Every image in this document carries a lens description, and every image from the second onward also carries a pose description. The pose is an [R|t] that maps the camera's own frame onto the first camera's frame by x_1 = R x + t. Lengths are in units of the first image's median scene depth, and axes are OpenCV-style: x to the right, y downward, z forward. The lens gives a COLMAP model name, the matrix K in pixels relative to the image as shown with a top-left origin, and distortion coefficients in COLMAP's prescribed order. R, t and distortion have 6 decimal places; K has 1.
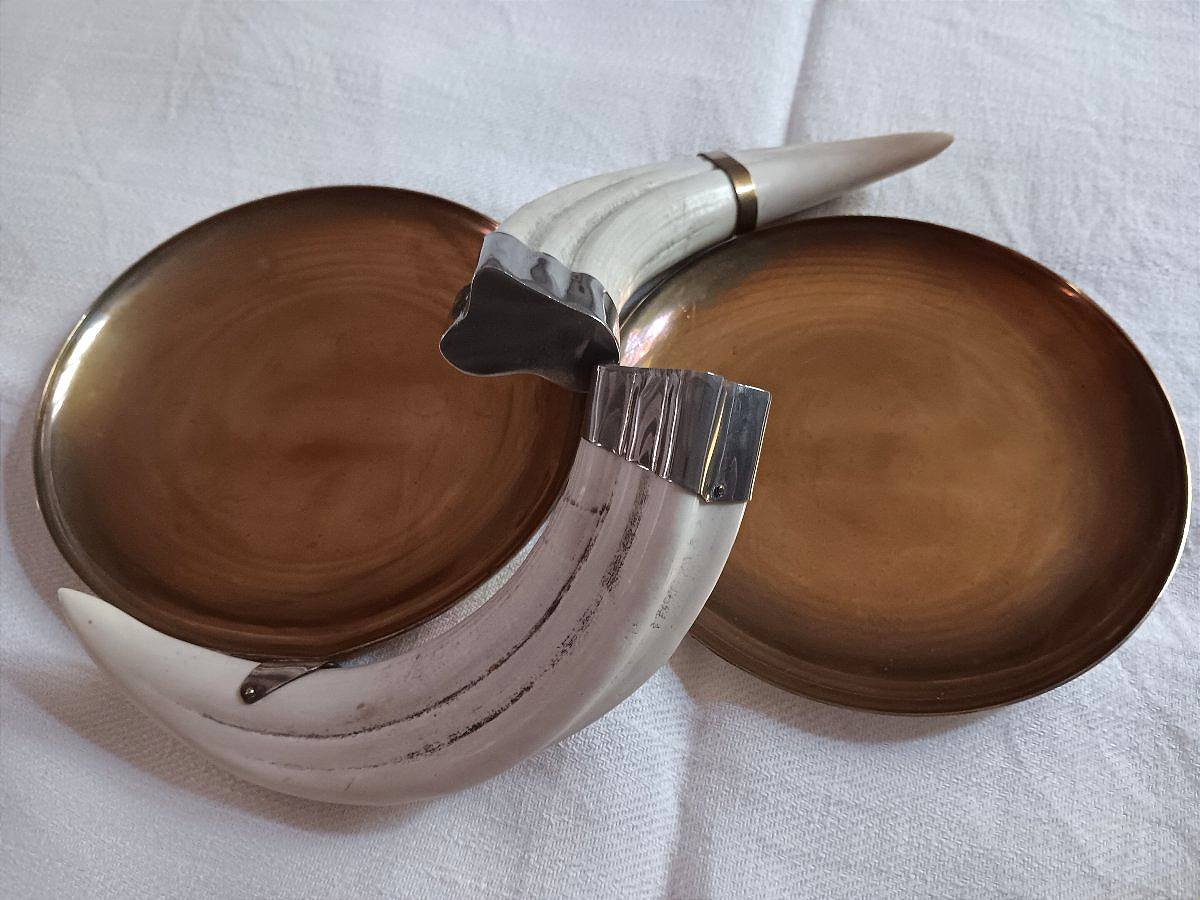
lens RADIAL K [[910.9, 0, 598.3], [0, 910.9, 400.7], [0, 0, 1]] dist [0.098972, -0.205317]
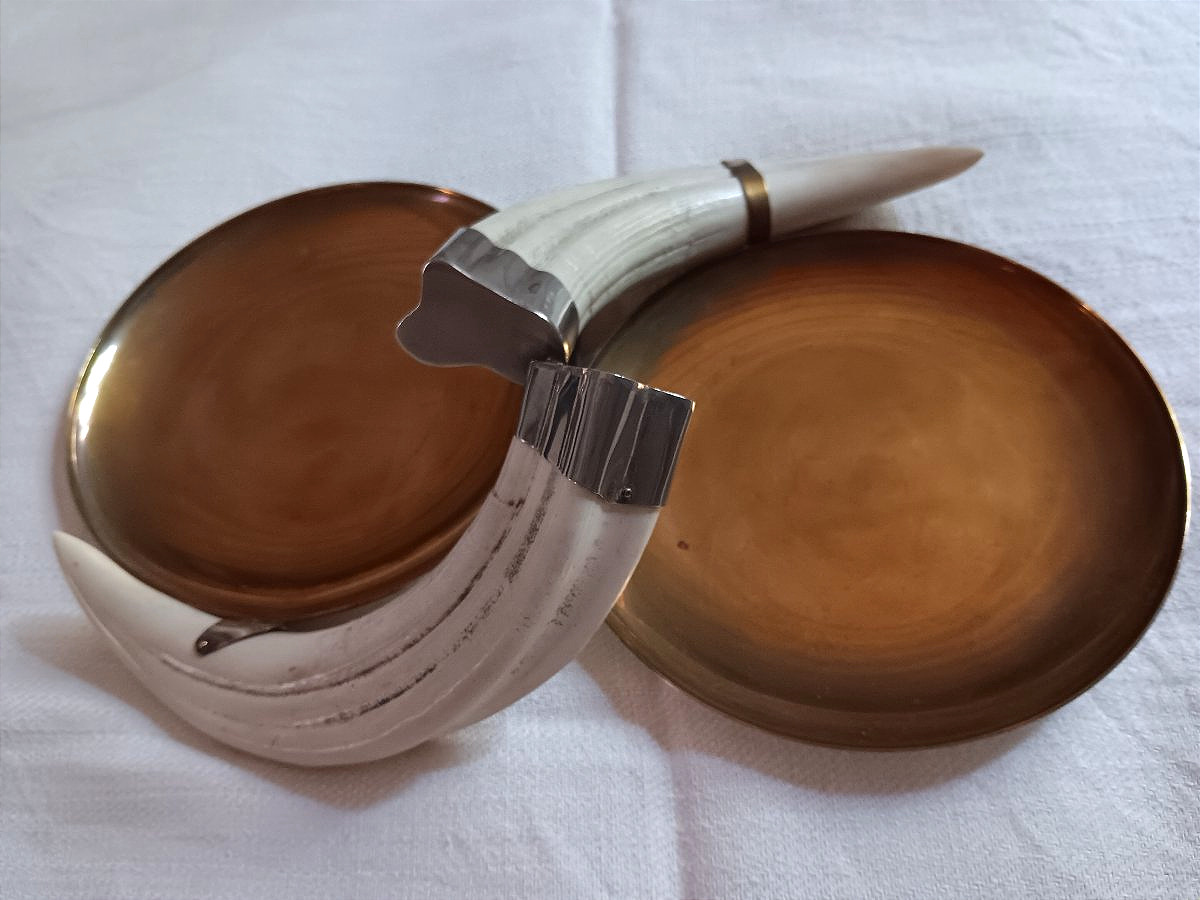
lens RADIAL K [[910.9, 0, 598.3], [0, 910.9, 400.7], [0, 0, 1]] dist [0.098972, -0.205317]
pose [[0.985400, 0.072548, -0.154024, 0.235456], [-0.073814, 0.997269, -0.002506, 0.001618], [0.153422, 0.013839, 0.988064, 0.008043]]
